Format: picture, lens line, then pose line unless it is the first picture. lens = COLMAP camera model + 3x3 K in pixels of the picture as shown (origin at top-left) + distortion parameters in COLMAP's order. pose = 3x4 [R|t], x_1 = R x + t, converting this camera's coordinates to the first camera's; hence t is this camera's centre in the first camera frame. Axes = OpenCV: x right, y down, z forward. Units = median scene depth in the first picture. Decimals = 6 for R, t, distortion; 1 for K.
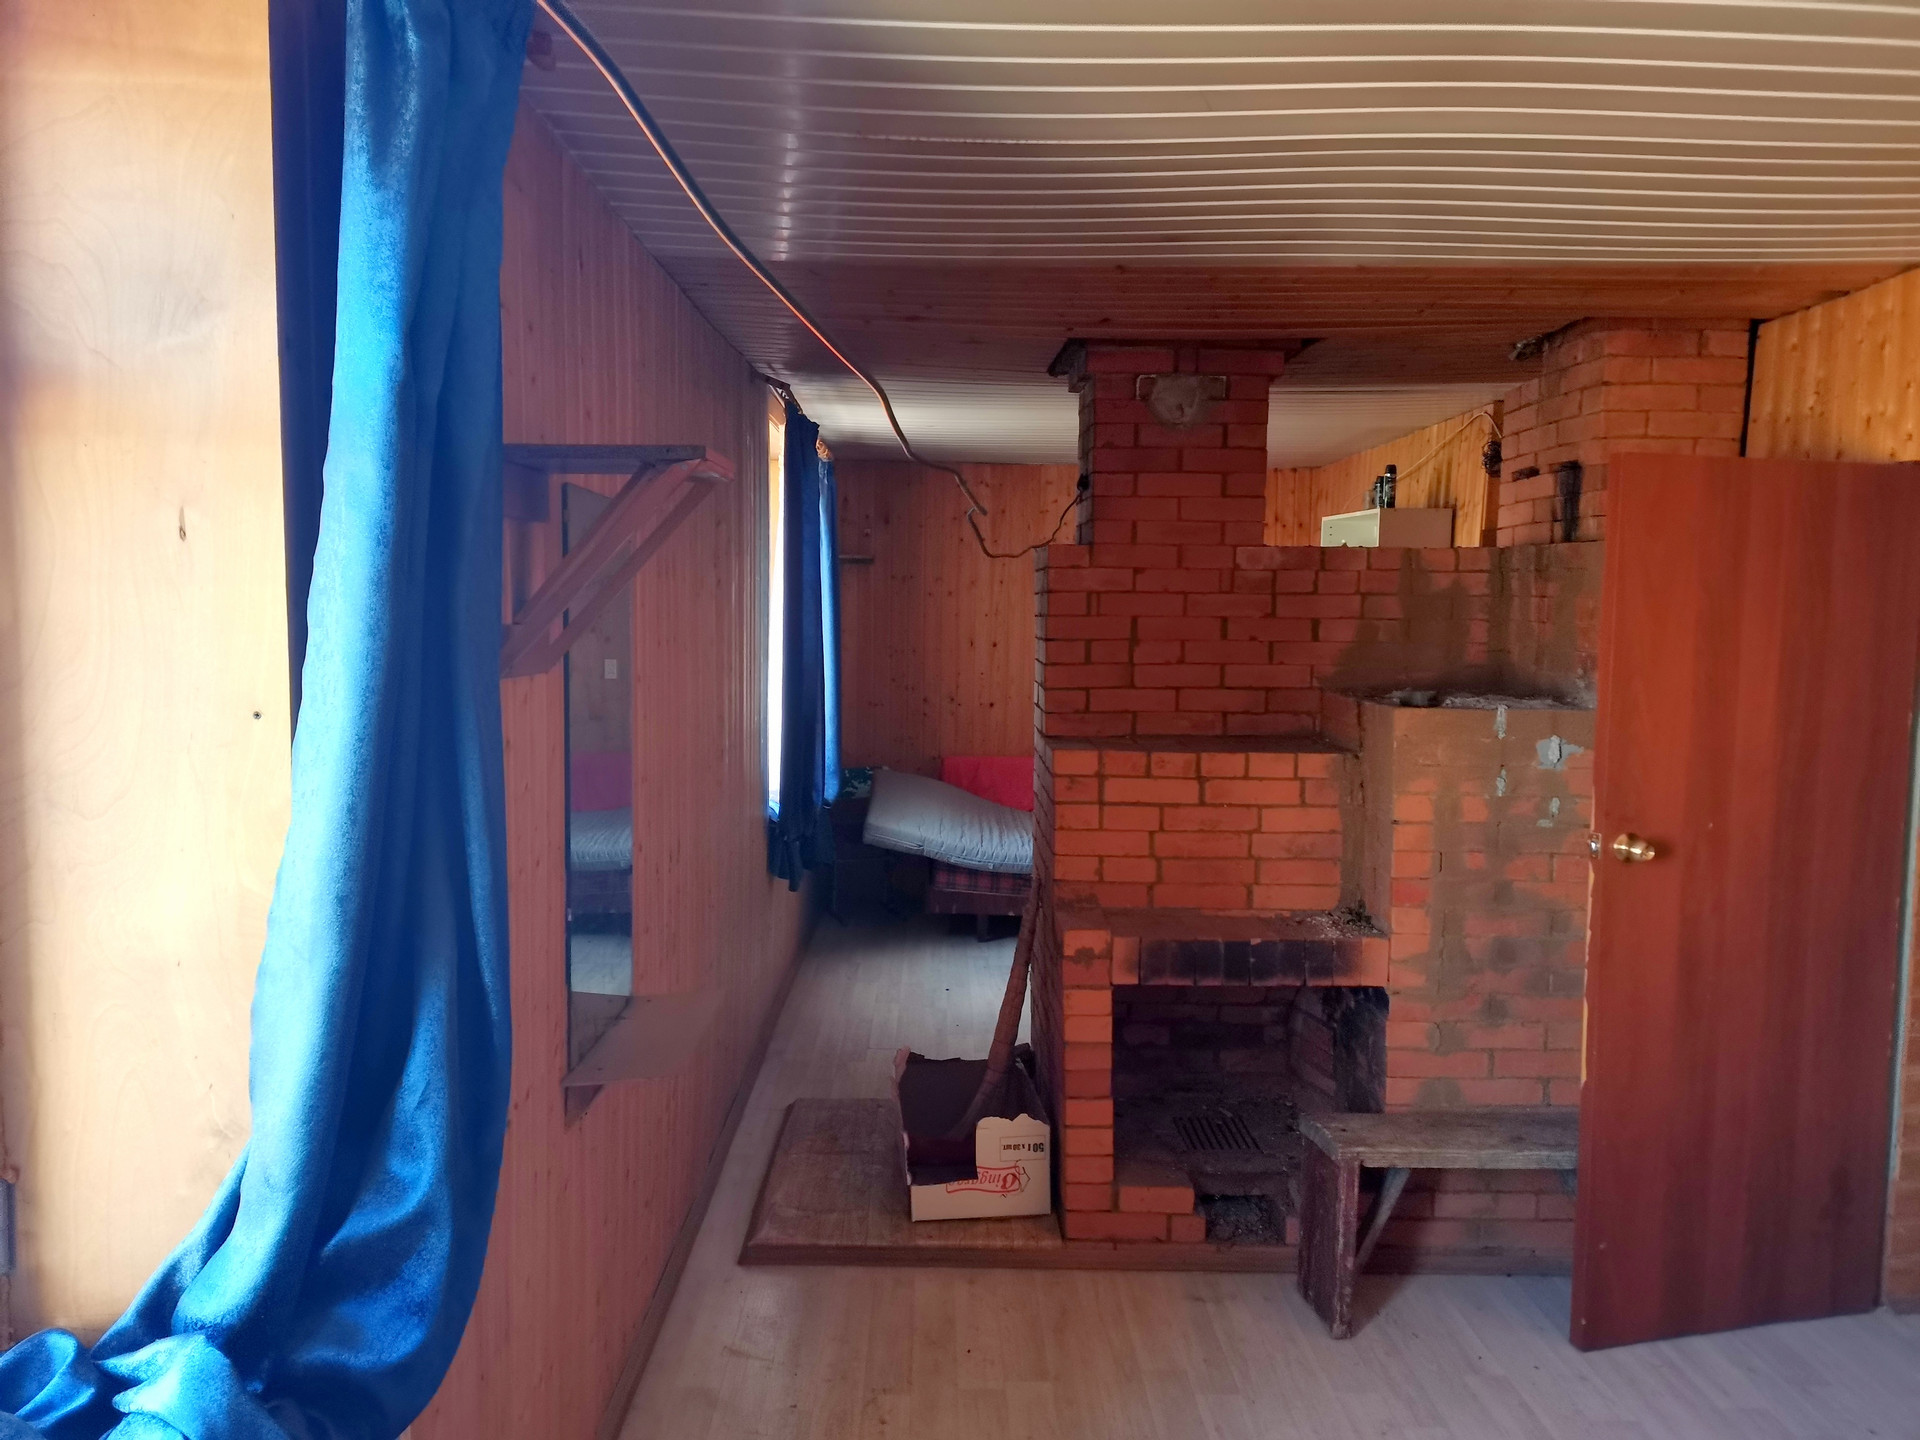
lens RADIAL K [[1427.3, 0, 965.6], [0, 1427.3, 727.8], [0, 0, 1]] dist [0.097783, -0.125485]
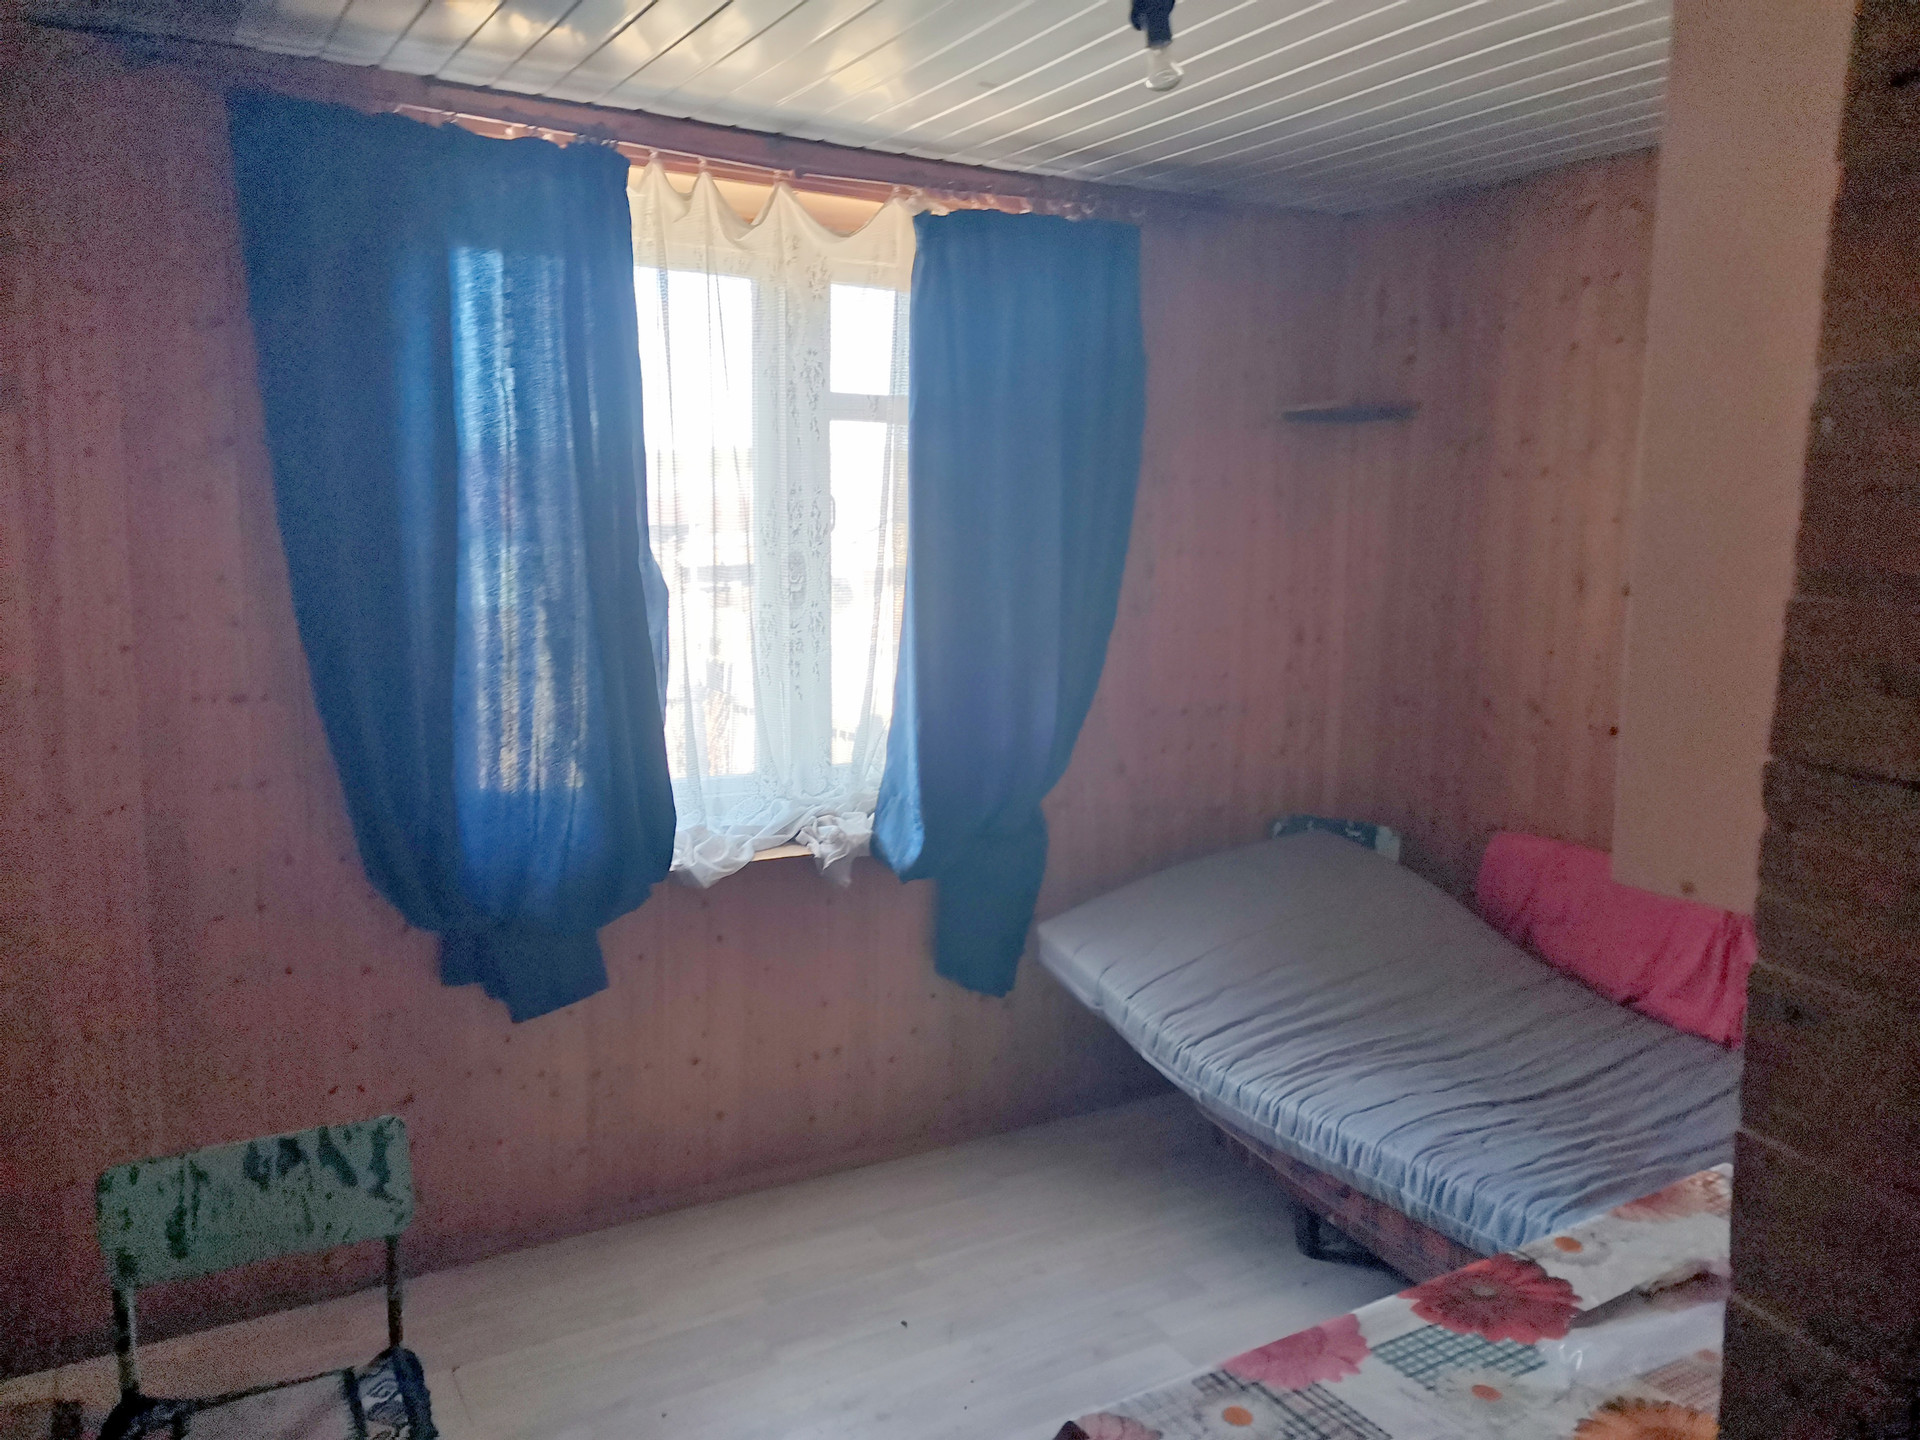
lens RADIAL K [[1427.3, 0, 965.6], [0, 1427.3, 727.8], [0, 0, 1]] dist [0.097783, -0.125485]
pose [[0.482677, 0.121809, -0.867286, 0.303898], [-0.074621, 0.992400, 0.097852, -0.045561], [0.872614, 0.017487, 0.488098, 0.624008]]
